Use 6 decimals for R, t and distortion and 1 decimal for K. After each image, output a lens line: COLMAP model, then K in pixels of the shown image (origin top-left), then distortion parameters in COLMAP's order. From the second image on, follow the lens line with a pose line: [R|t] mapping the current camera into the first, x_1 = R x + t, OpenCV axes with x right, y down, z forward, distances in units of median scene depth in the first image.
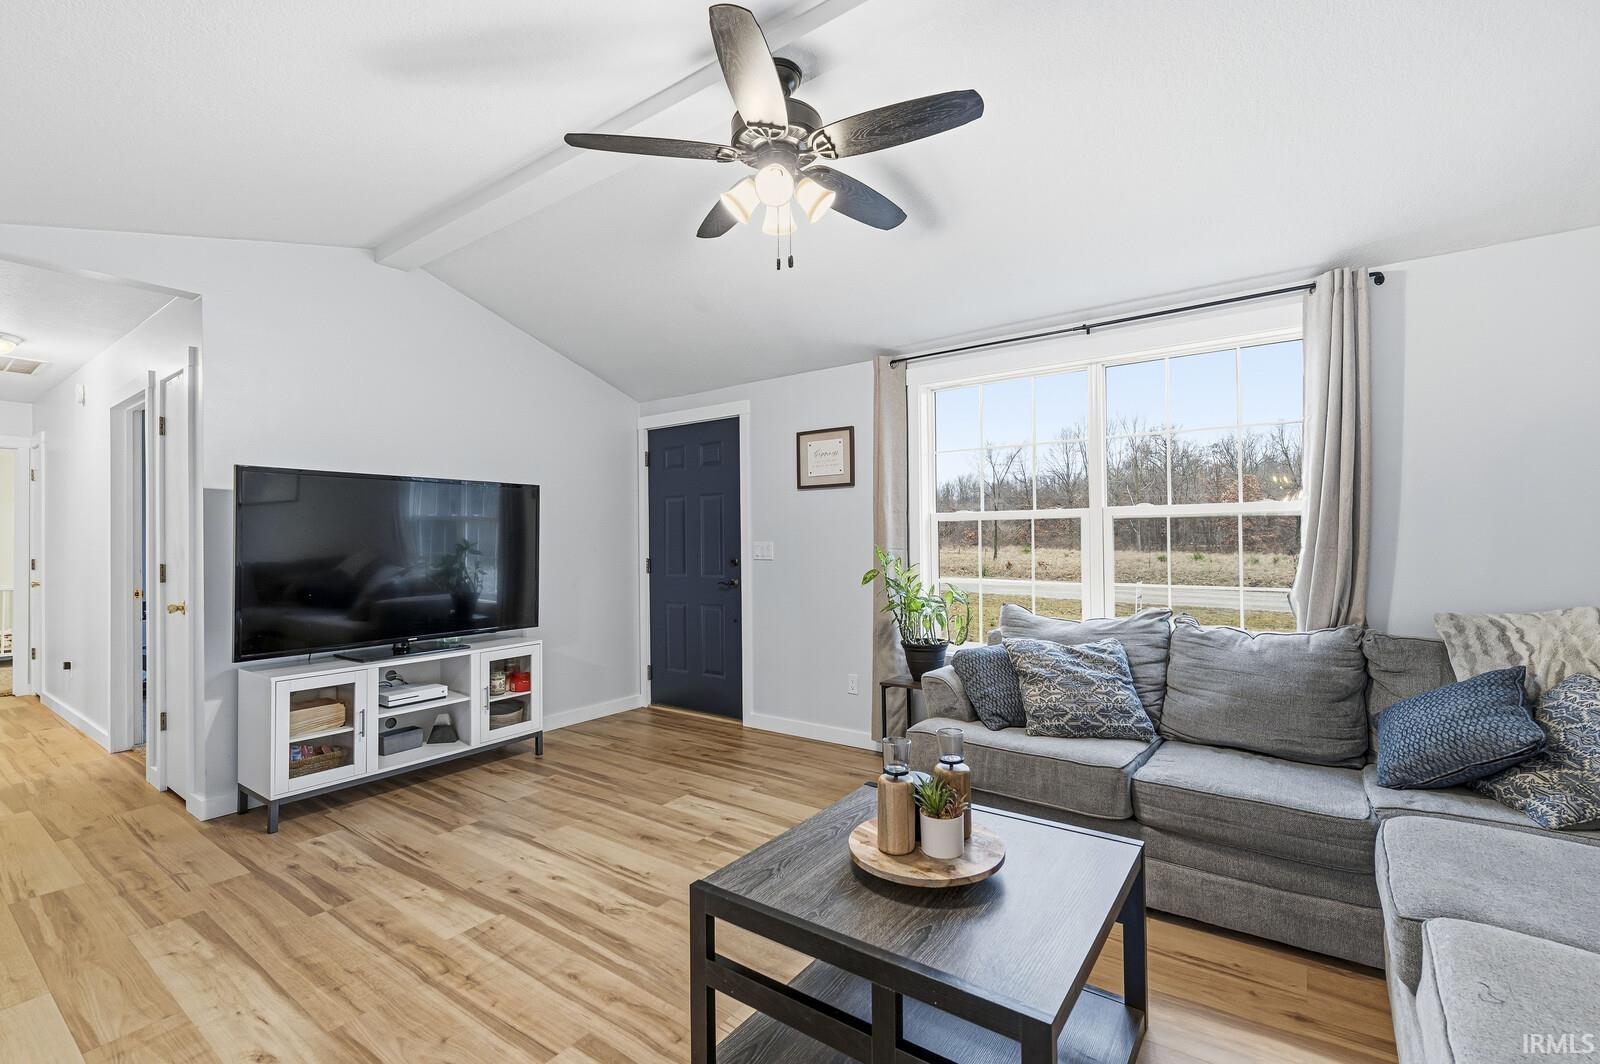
lens RADIAL K [[697.3, 0, 809.1], [0, 697.3, 528.2], [0, 0, 1]] dist [0.001501, 0.000525]
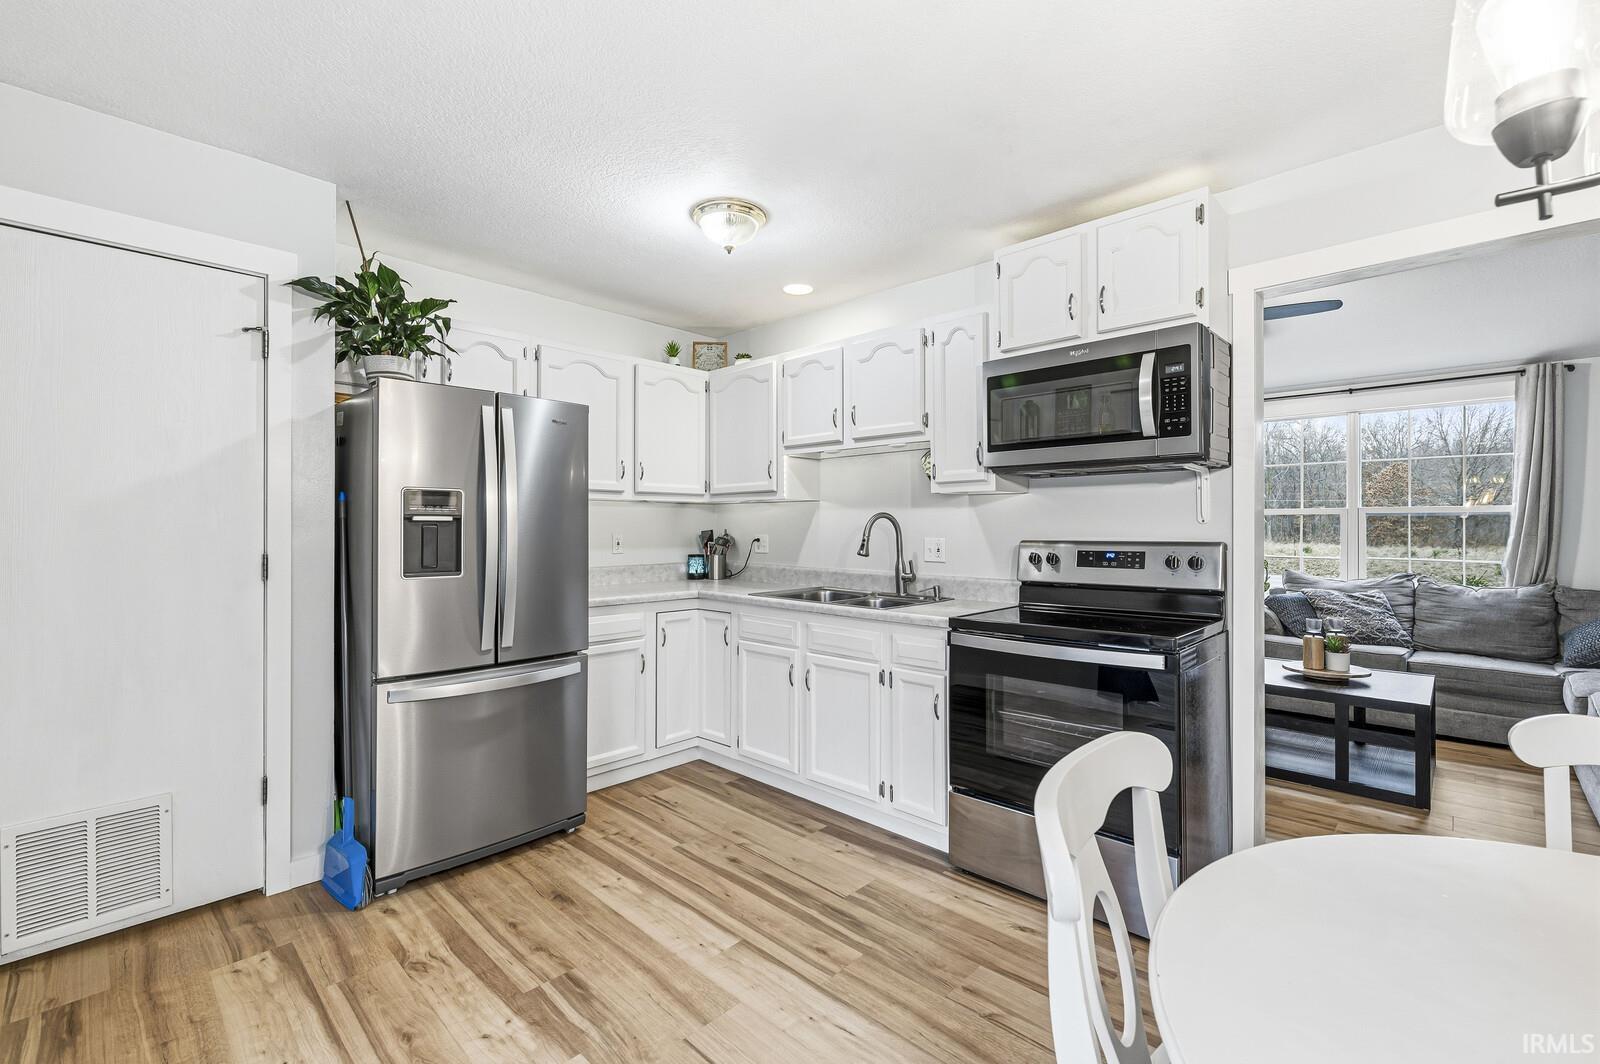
lens RADIAL K [[697.3, 0, 803.9], [0, 697.3, 525.1], [0, 0, 1]] dist [0.001501, 0.000525]
pose [[0.990435, 0.009244, -0.137668, -0.701779], [-0.007301, 0.999867, 0.014611, -0.006531], [0.137784, -0.013466, 0.990371, -0.835378]]
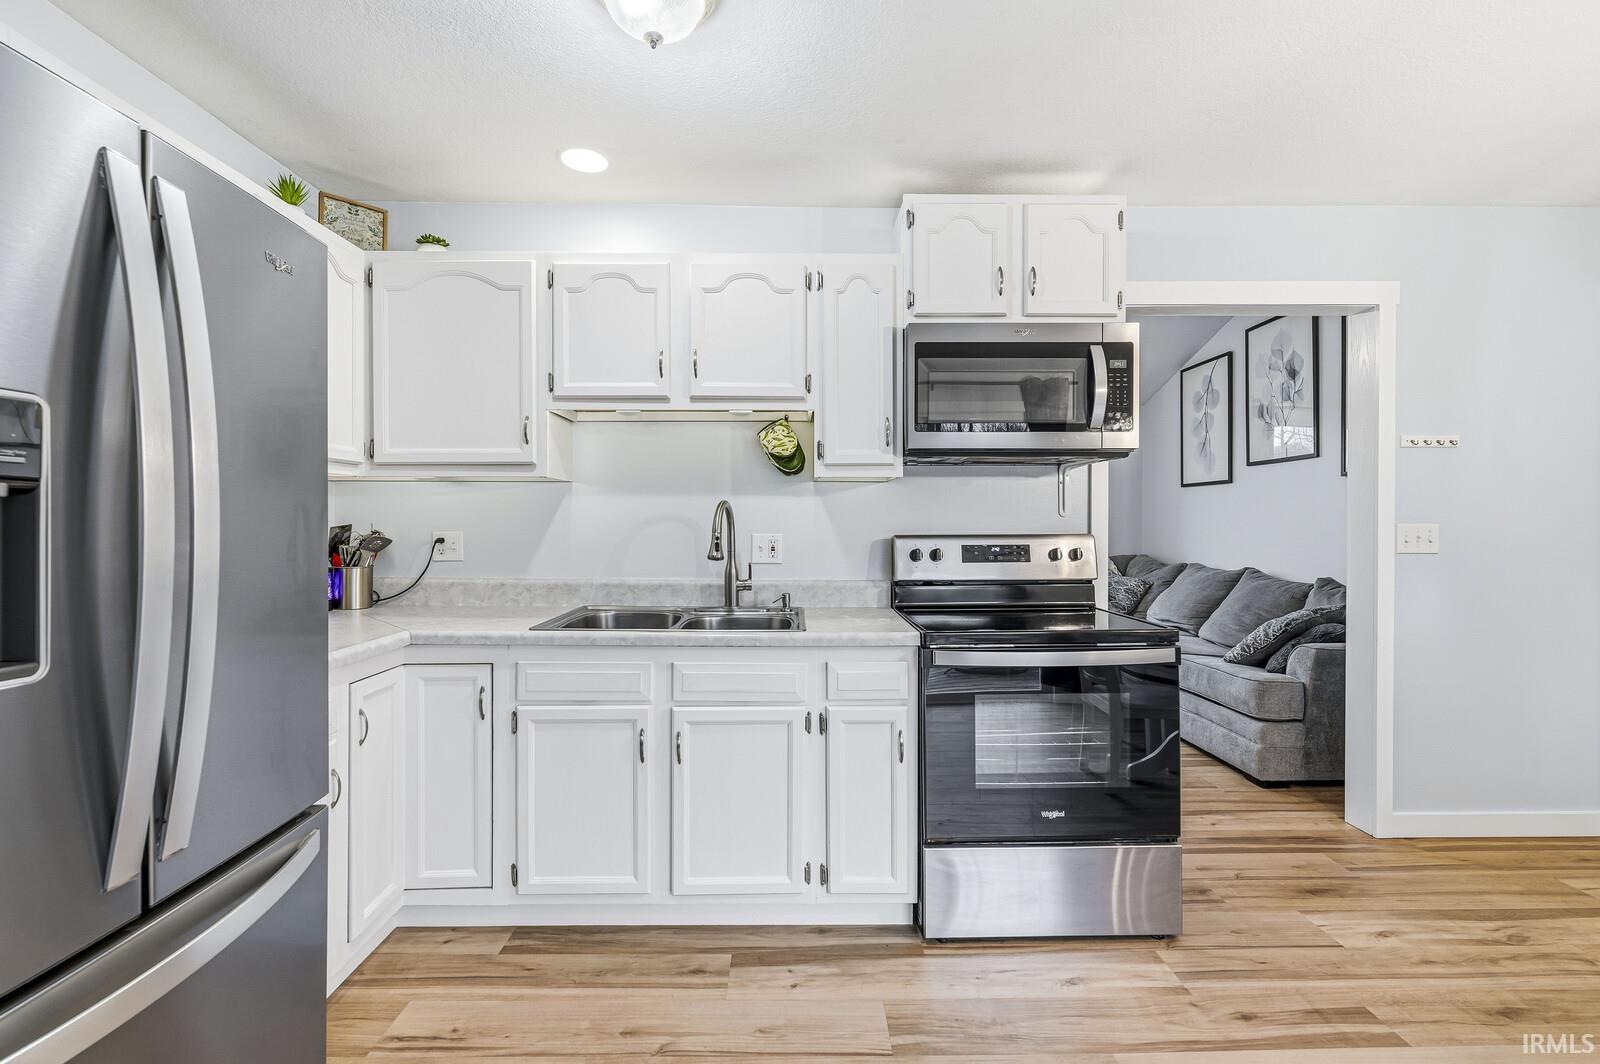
lens RADIAL K [[697.3, 0, 801.1], [0, 697.3, 524.8], [0, 0, 1]] dist [0.001501, 0.000525]
pose [[0.802332, 0.007244, 0.596834, -1.196660], [-0.017258, 0.999790, 0.011065, 0.008193], [-0.596629, -0.019178, 0.802288, -0.399407]]
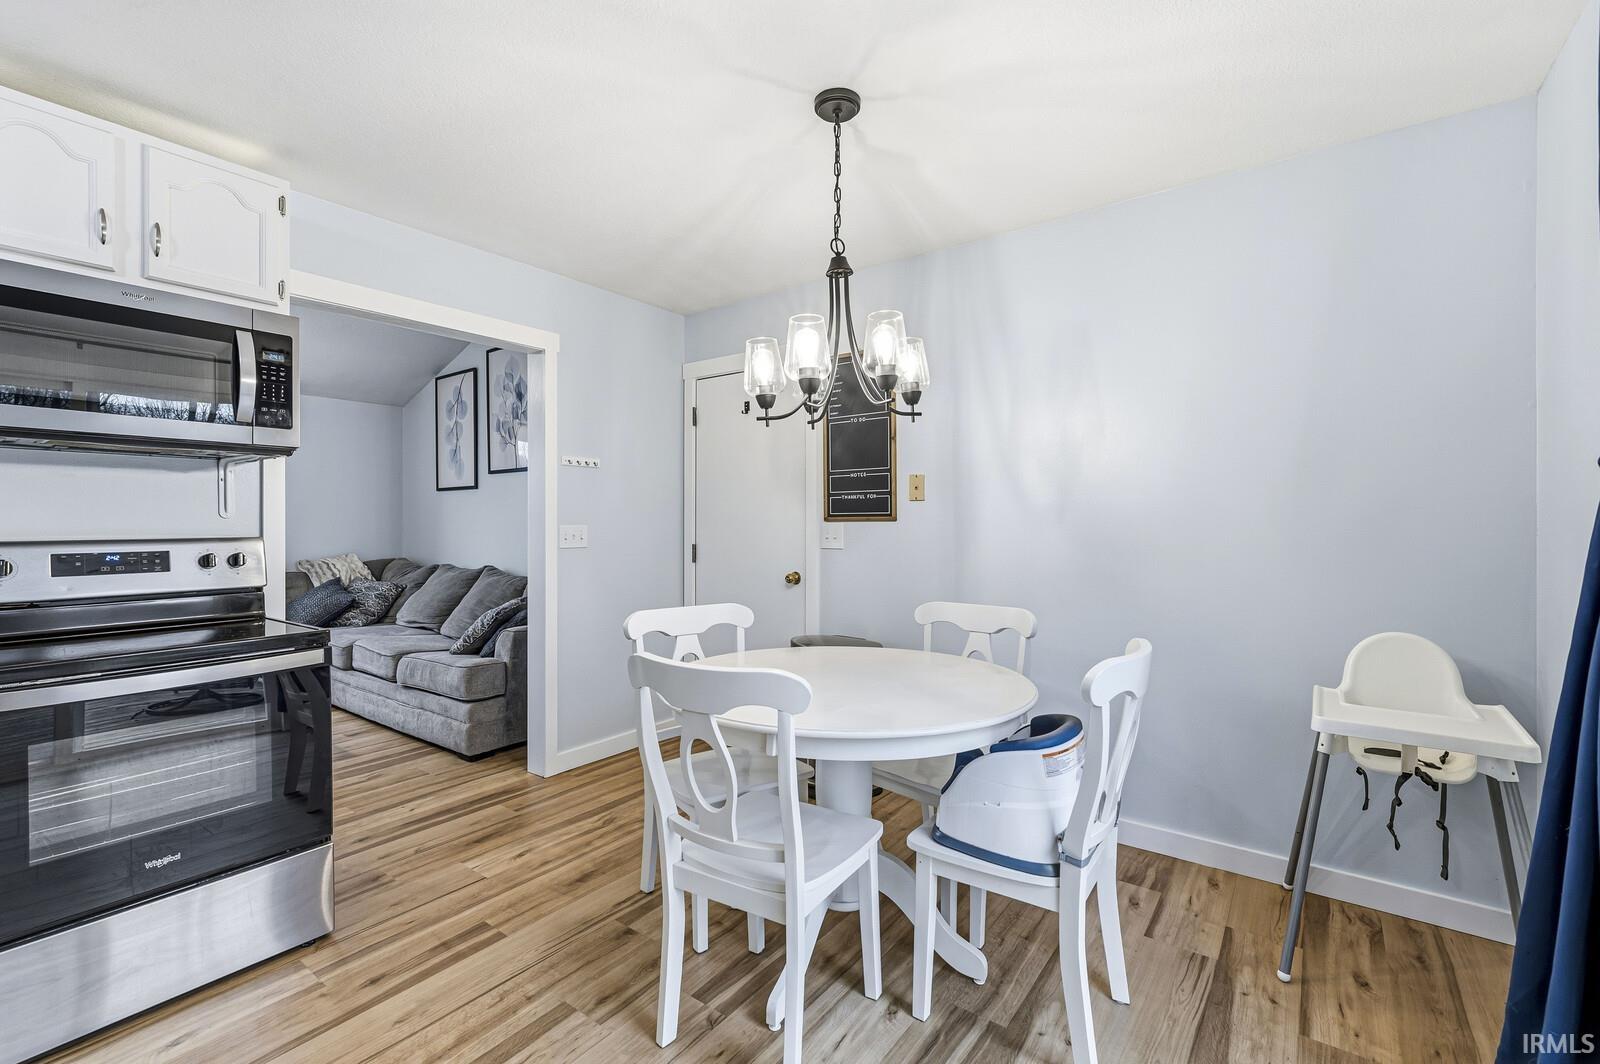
lens RADIAL K [[697.3, 0, 805.4], [0, 697.3, 525.3], [0, 0, 1]] dist [0.001501, 0.000525]
pose [[0.014524, 0.008368, 0.999860, -1.173703], [-0.012909, 0.999883, -0.008180, 0.008045], [-0.999811, -0.012789, 0.014630, -0.571135]]
